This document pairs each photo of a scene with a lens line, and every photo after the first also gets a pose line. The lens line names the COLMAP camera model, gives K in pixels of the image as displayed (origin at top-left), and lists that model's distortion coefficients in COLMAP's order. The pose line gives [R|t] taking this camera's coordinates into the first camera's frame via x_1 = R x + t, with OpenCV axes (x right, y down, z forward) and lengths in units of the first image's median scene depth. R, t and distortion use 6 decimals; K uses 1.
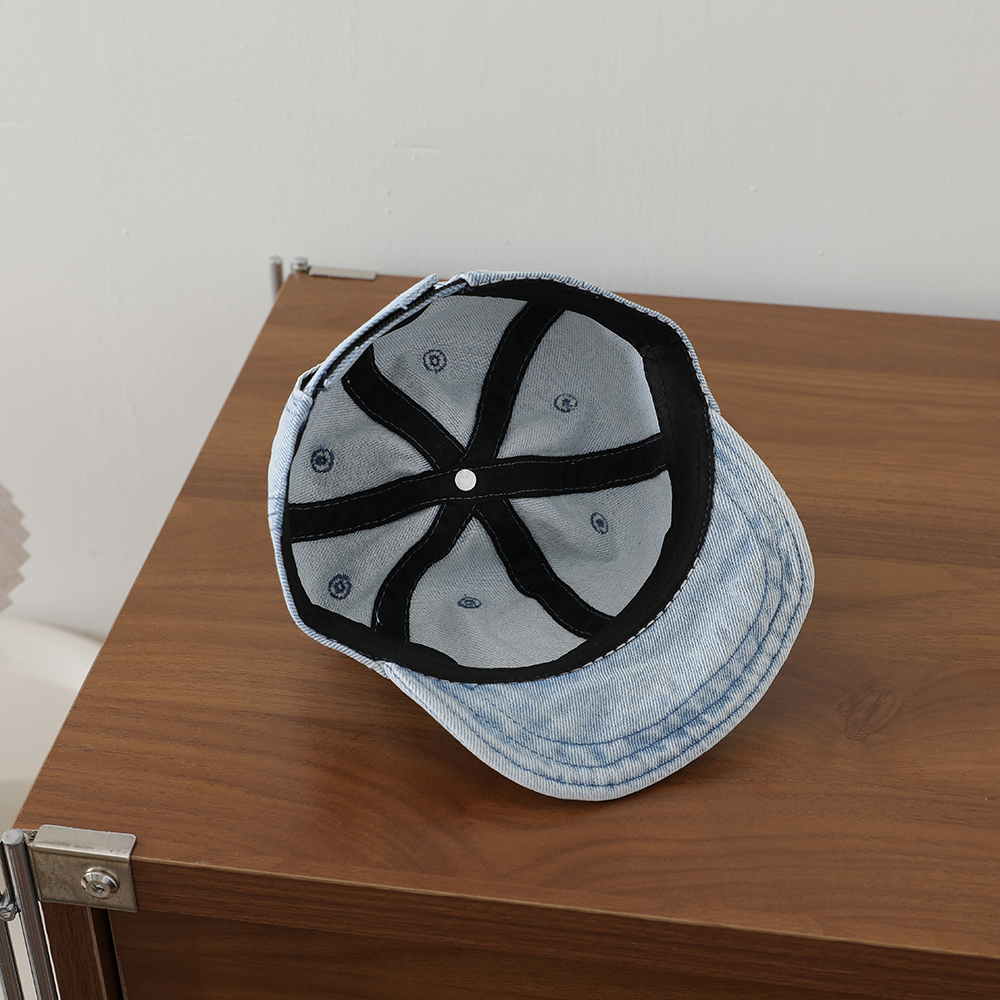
lens RADIAL K [[1815.7, 0, 500.0], [0, 1815.7, 500.0], [0, 0, 1]] dist [0.000764, -0.011007]
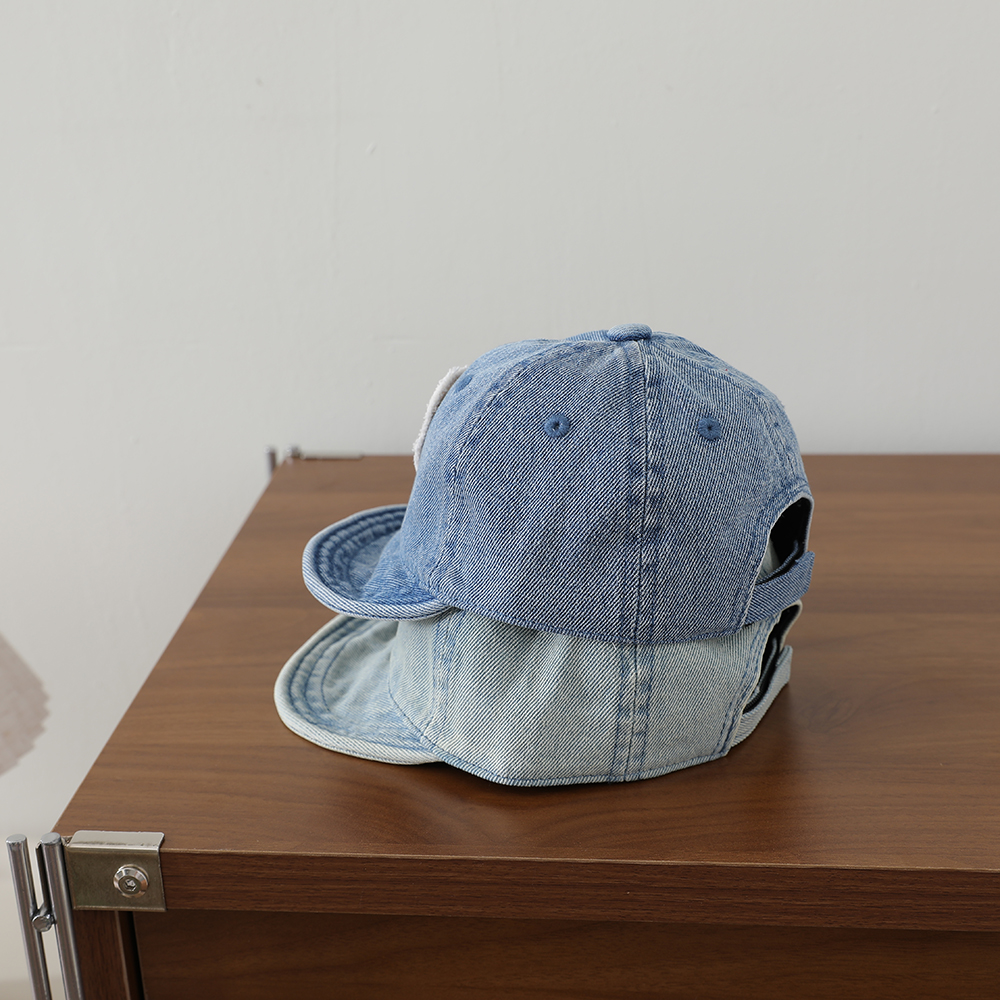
lens RADIAL K [[1796.3, 0, 500.0], [0, 1796.3, 500.0], [0, 0, 1]] dist [-0.001714, -0.027289]
pose [[0.998245, -0.056363, 0.018169, -0.008458], [0.059063, 0.969835, -0.236498, 0.256794], [-0.004291, 0.237156, 0.971462, -0.089943]]
